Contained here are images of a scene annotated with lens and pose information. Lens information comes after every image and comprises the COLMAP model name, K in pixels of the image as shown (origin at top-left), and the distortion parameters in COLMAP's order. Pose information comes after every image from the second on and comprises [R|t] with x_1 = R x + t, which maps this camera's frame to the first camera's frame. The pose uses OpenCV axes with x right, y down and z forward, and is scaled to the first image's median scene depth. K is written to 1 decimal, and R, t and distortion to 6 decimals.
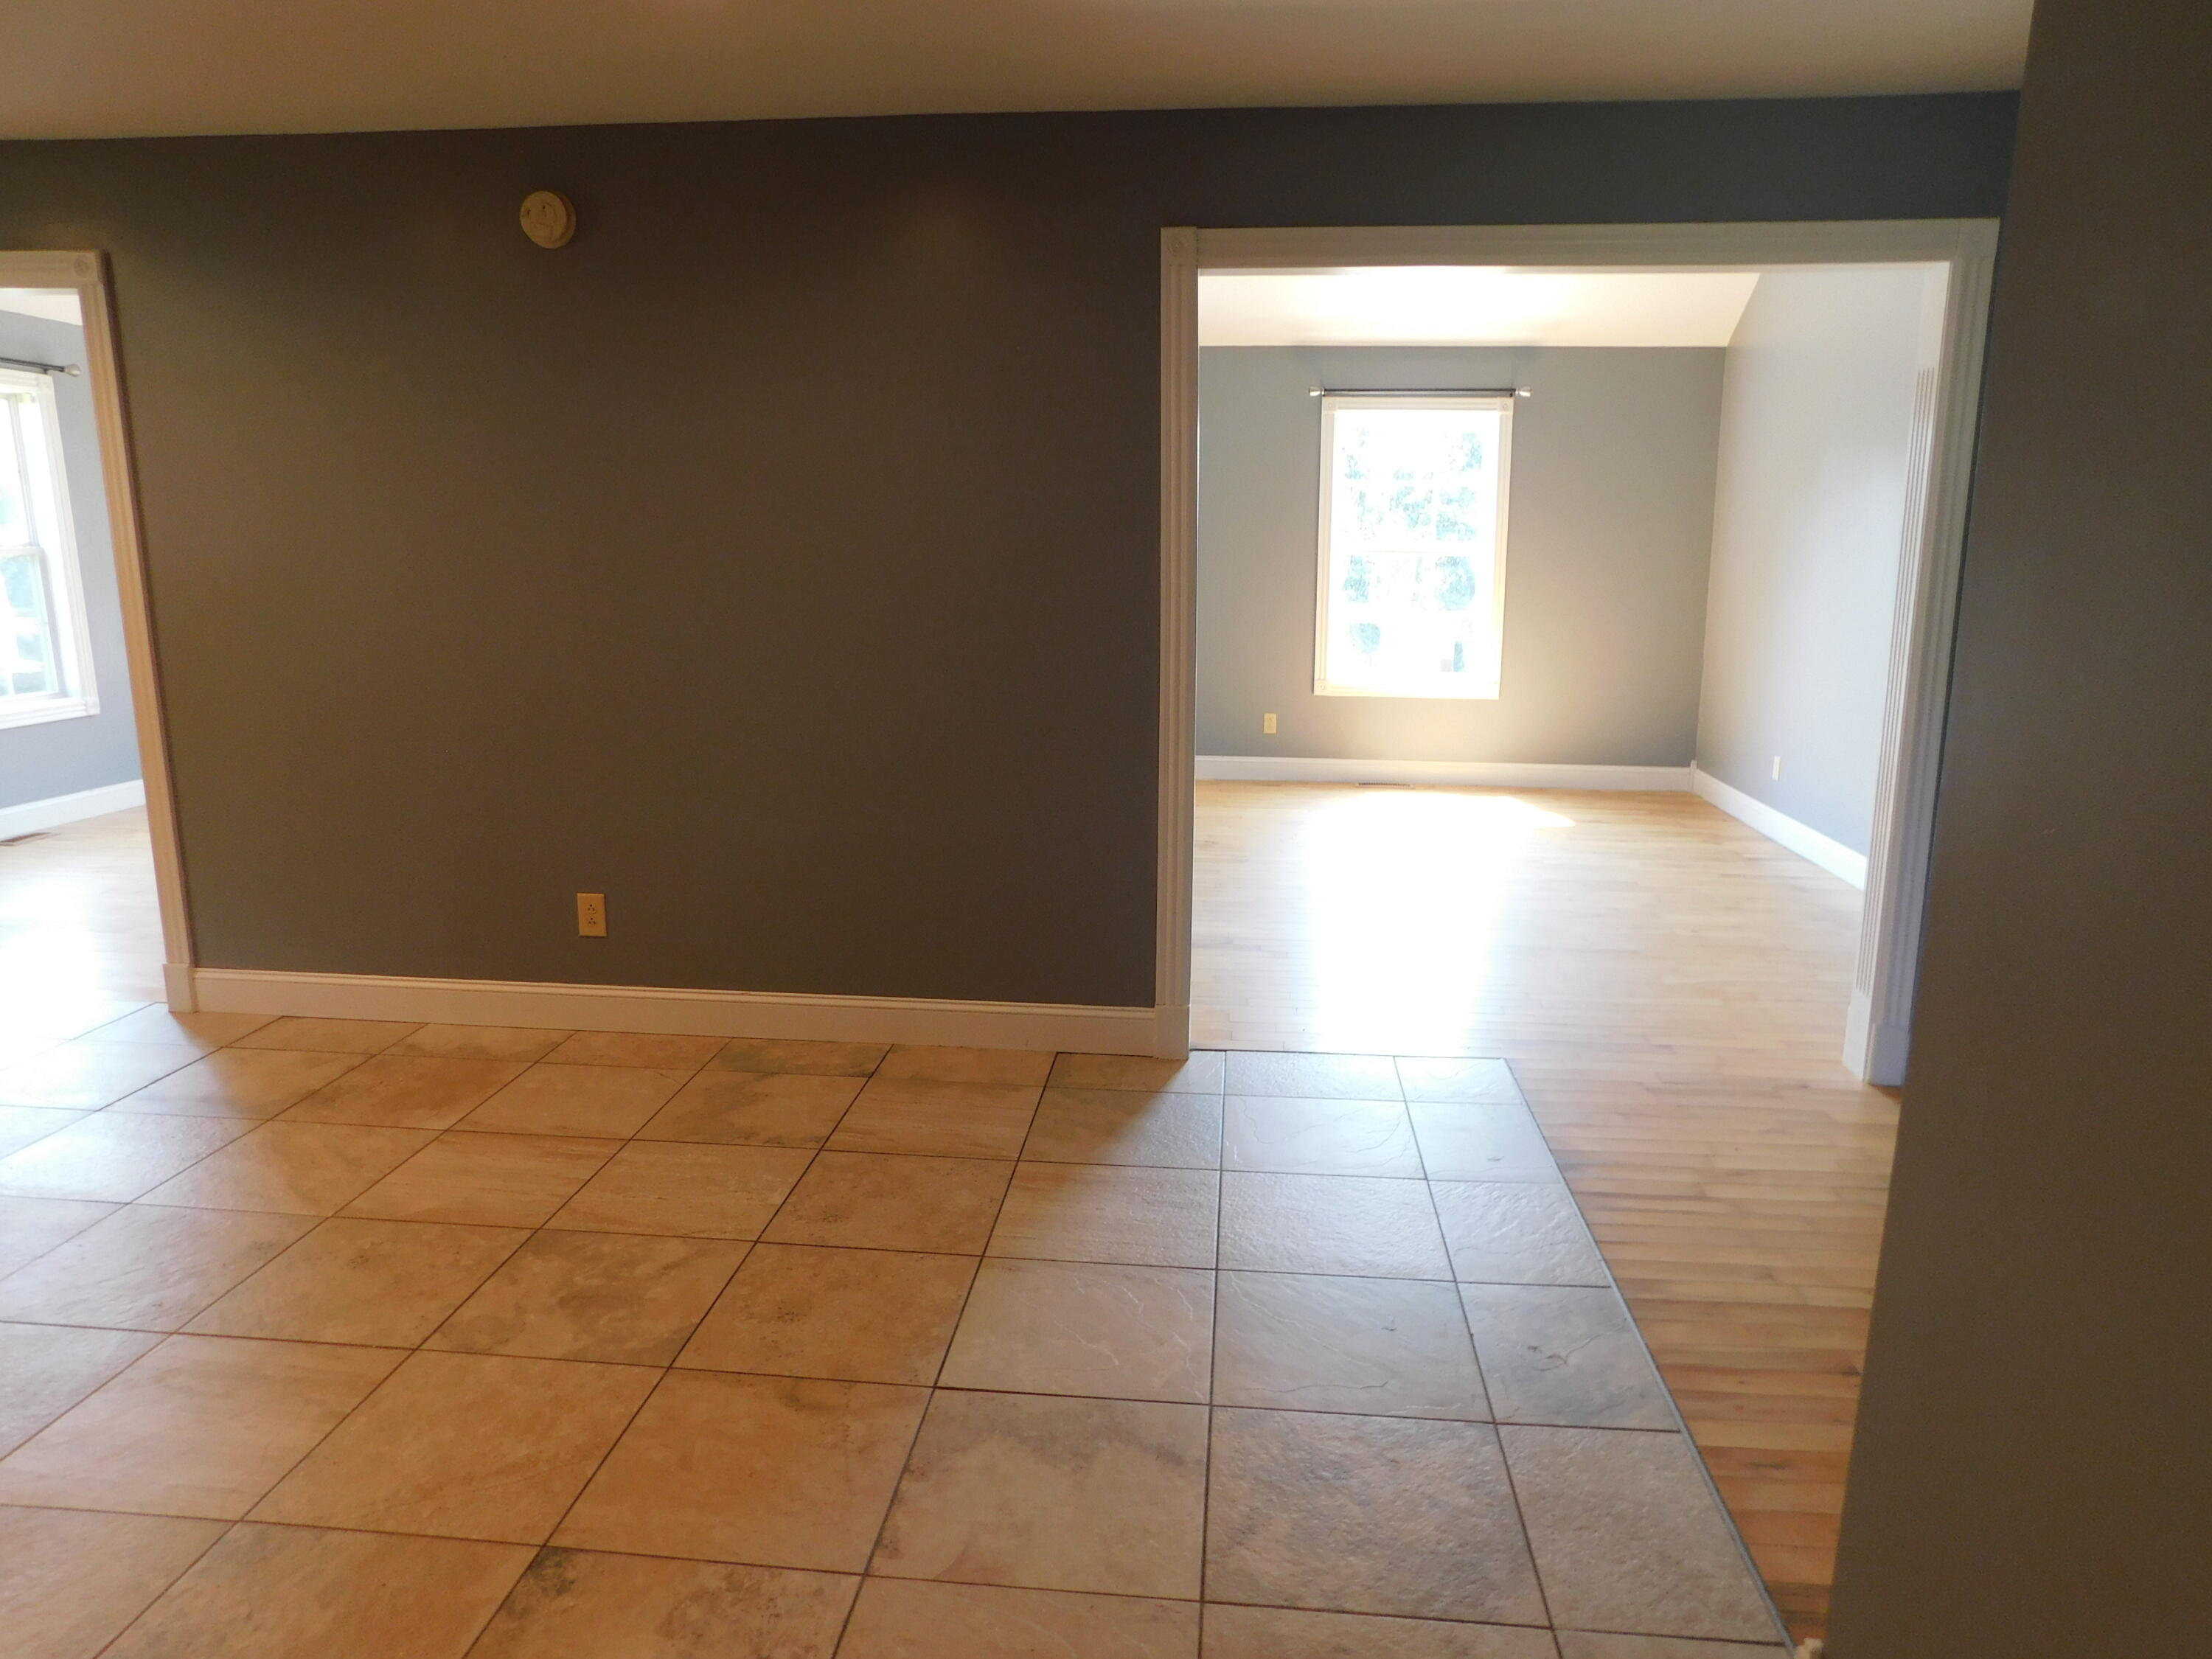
lens RADIAL K [[1481.9, 0, 1103.5], [0, 1481.9, 831.8], [0, 0, 1]] dist [0.000814, 0.006695]
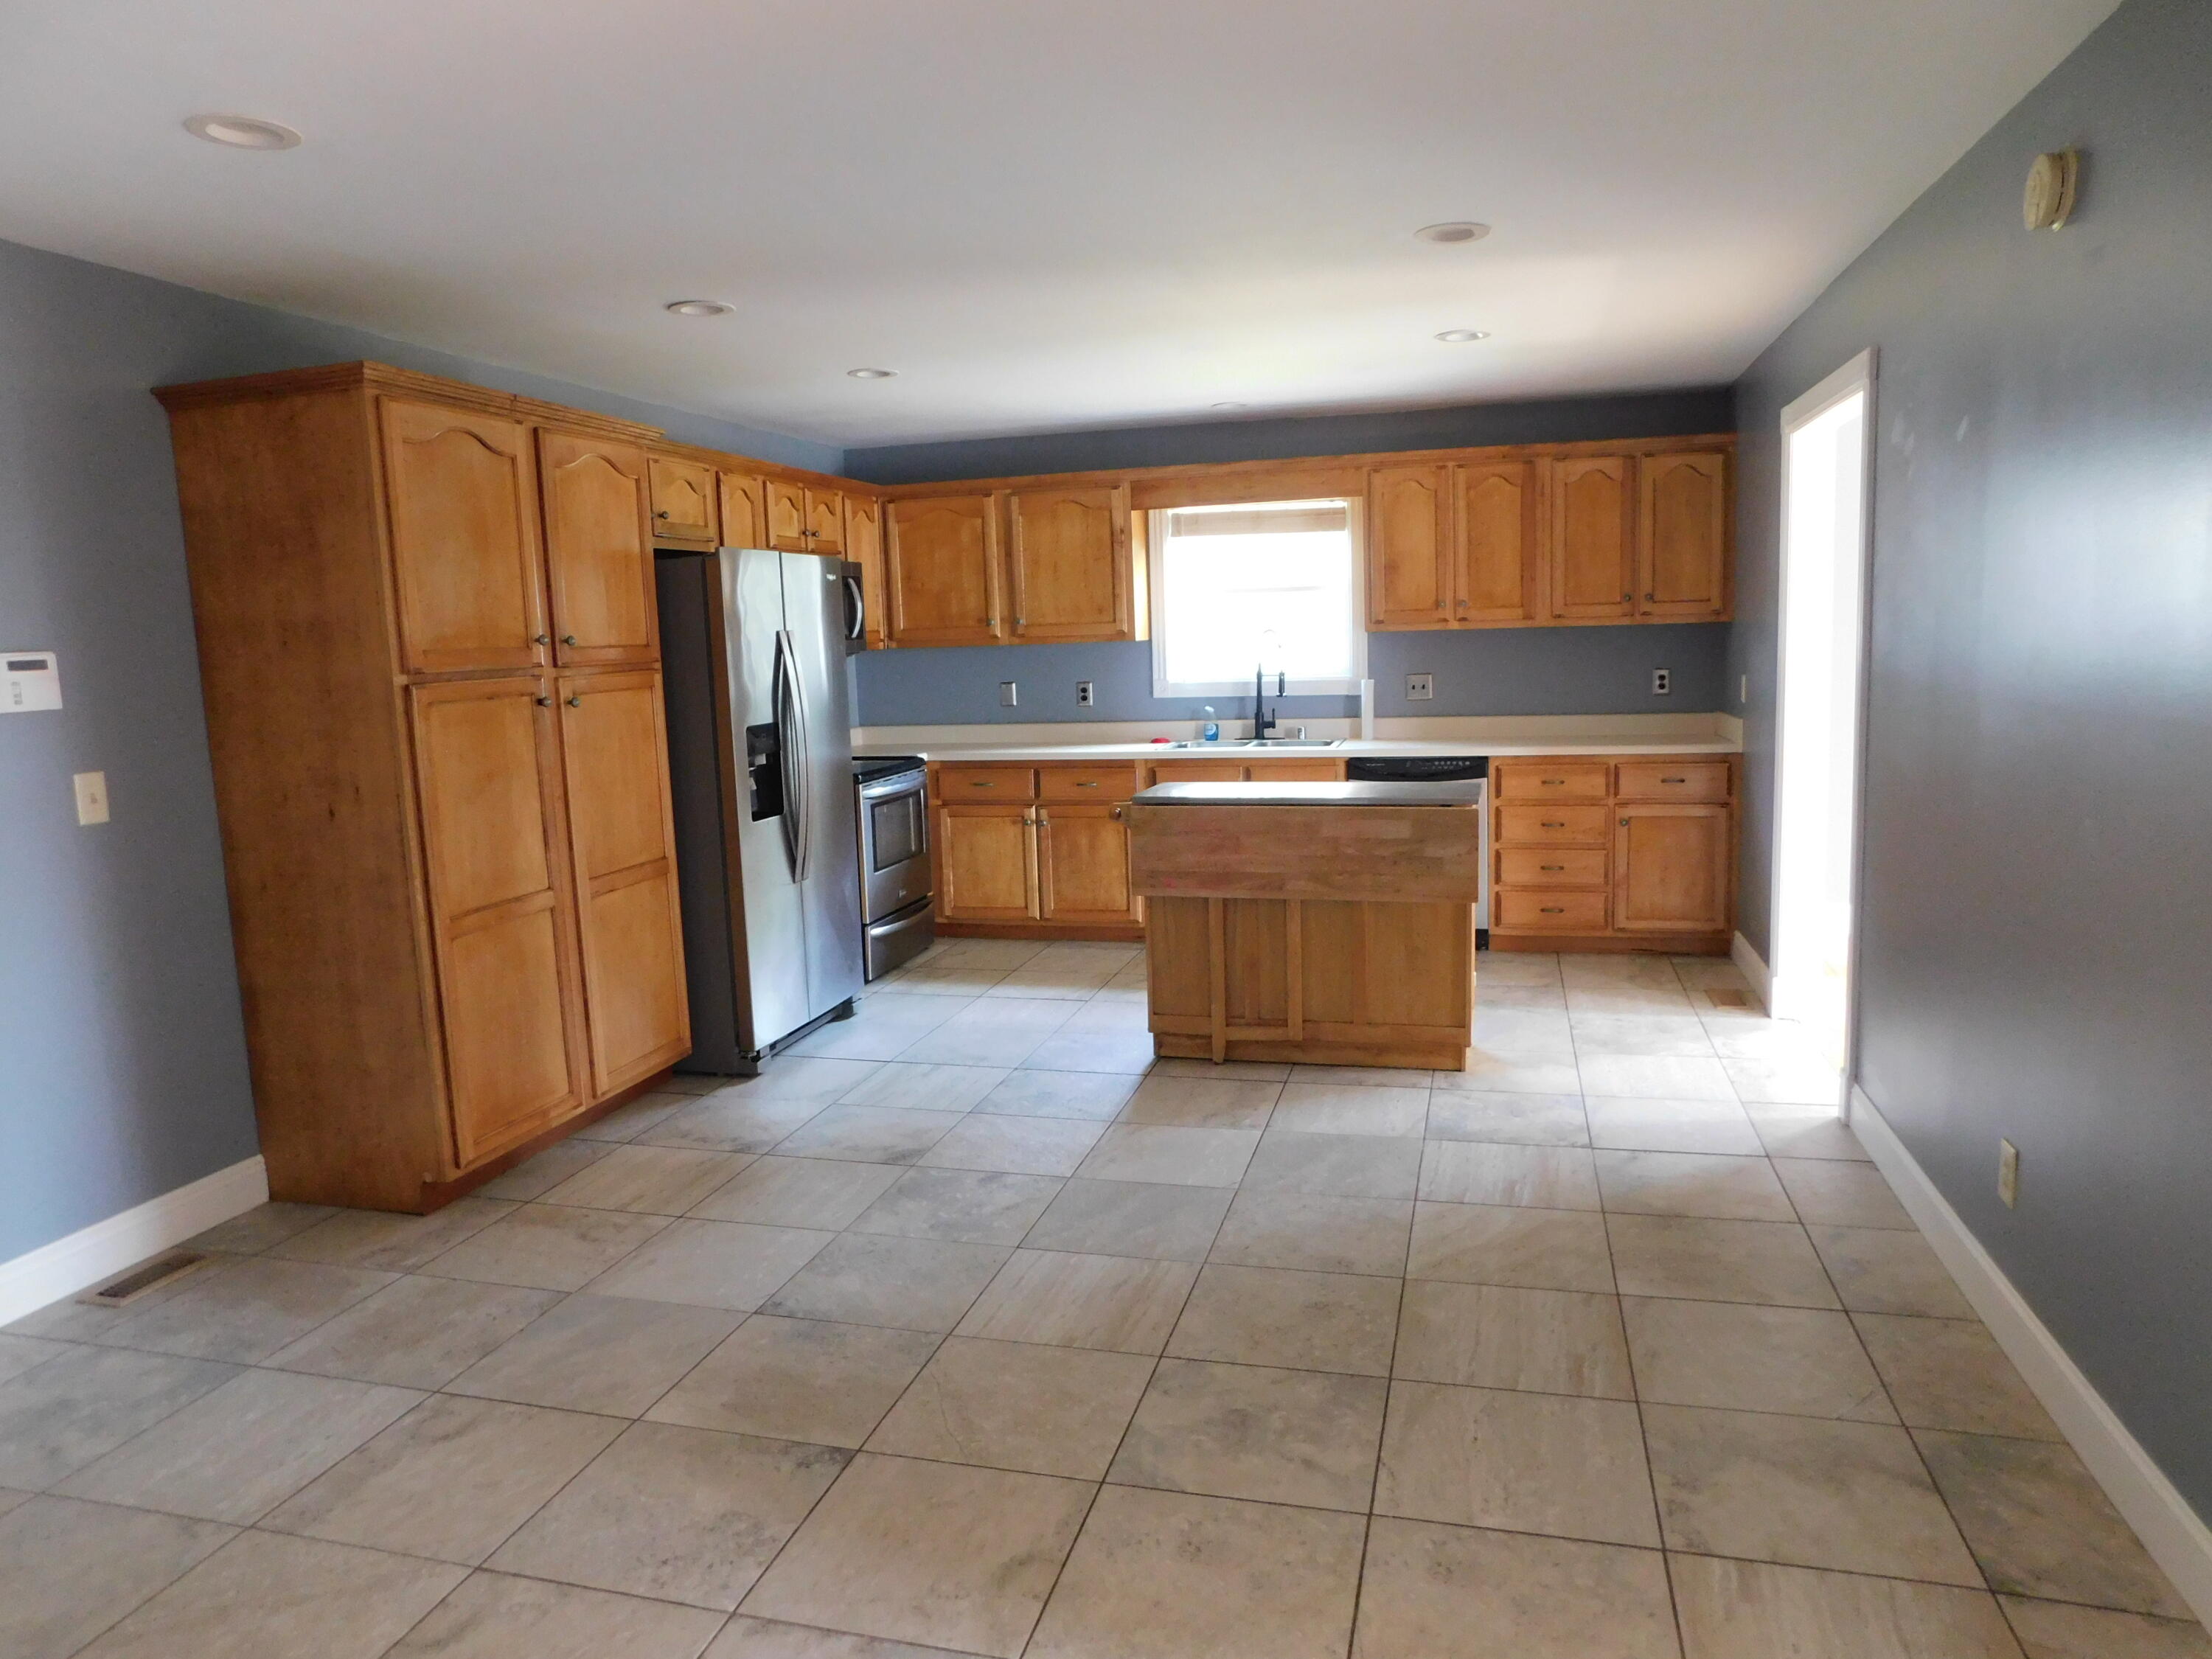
lens RADIAL K [[1481.9, 0, 1101.1], [0, 1481.9, 829.4], [0, 0, 1]] dist [0.000814, 0.006695]
pose [[-0.164880, 0.139113, -0.976454, 0.570348], [-0.156456, 0.973780, 0.165151, -0.221917], [0.973826, 0.180002, -0.138792, 0.918673]]
